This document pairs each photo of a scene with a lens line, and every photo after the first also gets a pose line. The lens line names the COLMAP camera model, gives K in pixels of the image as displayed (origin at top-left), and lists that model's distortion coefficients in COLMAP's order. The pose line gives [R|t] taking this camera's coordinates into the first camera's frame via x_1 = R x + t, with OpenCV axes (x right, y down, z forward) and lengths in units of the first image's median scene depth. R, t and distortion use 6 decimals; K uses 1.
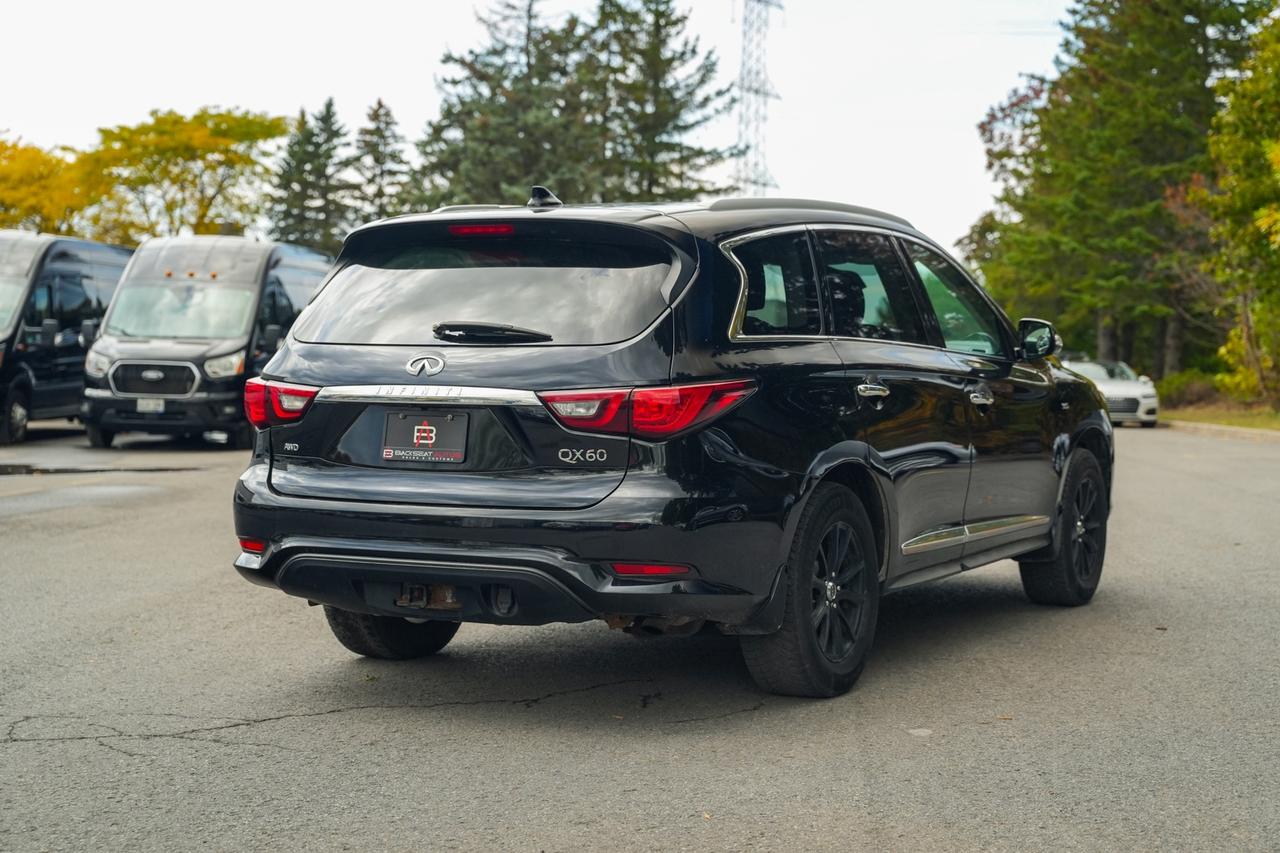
lens RADIAL K [[3126.9, 0, 640.0], [0, 3126.9, 426.5], [0, 0, 1]] dist [0.575208, -0.039373]
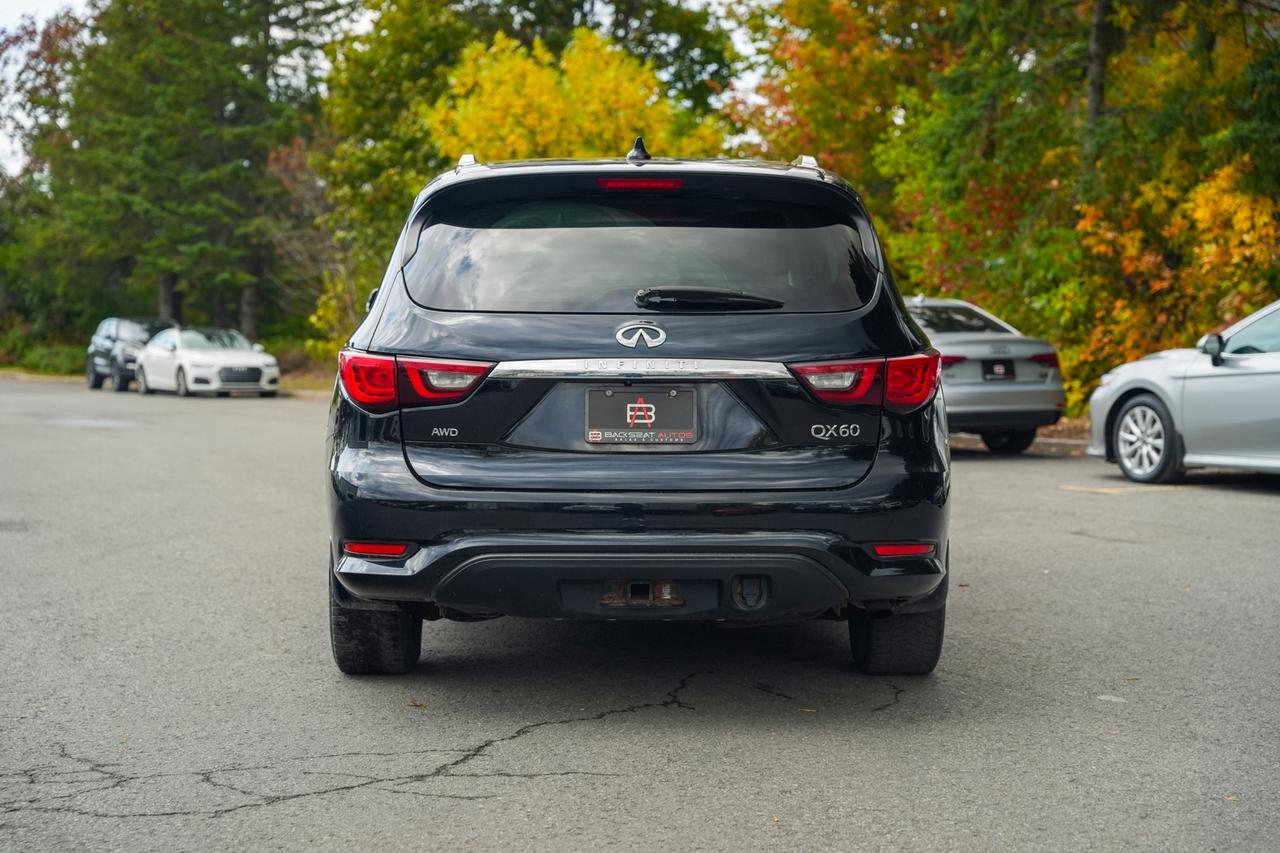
lens RADIAL K [[3126.9, 0, 640.0], [0, 3126.9, 426.5], [0, 0, 1]] dist [0.575208, -0.039373]
pose [[0.760049, -0.026850, 0.649310, -0.382840], [0.020175, 0.999639, 0.017721, -0.005597], [-0.649552, -0.000369, 0.760317, 0.189653]]
